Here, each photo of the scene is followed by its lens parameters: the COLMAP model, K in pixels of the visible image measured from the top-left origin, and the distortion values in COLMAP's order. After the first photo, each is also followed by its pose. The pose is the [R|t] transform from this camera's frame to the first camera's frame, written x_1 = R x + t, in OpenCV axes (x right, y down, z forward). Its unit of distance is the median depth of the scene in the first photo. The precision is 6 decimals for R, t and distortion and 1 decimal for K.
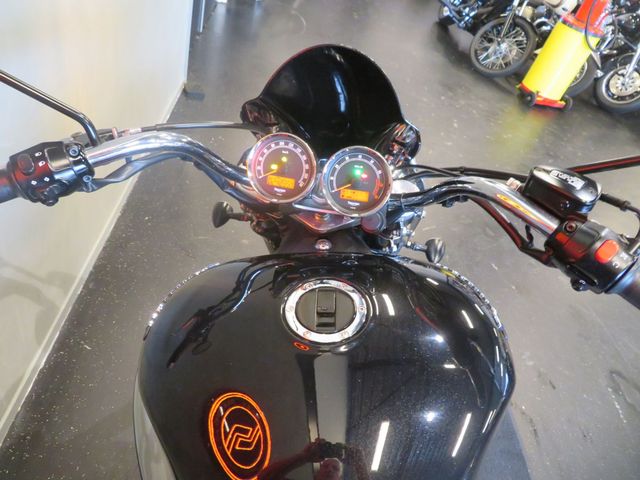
lens RADIAL K [[457.1, 0, 320.0], [0, 457.1, 240.0], [0, 0, 1]] dist [-0.029700, 0.029439]
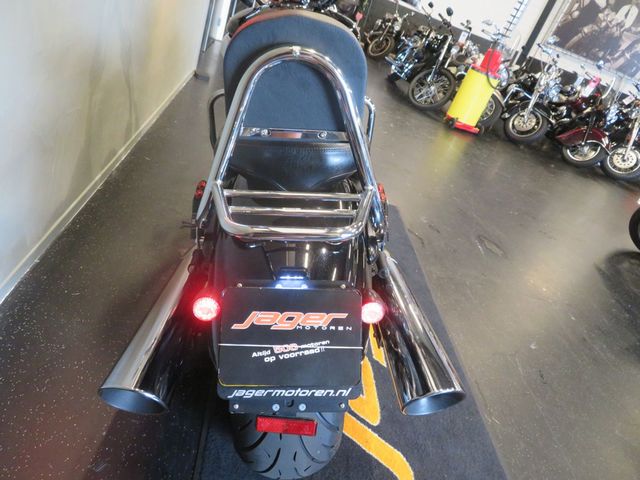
lens RADIAL K [[457.1, 0, 320.0], [0, 457.1, 240.0], [0, 0, 1]] dist [-0.029700, 0.029439]
pose [[0.996650, 0.035761, 0.073554, -0.000184], [-0.022305, 0.984097, -0.176223, 0.241392], [-0.078686, 0.173992, 0.981598, -0.185131]]
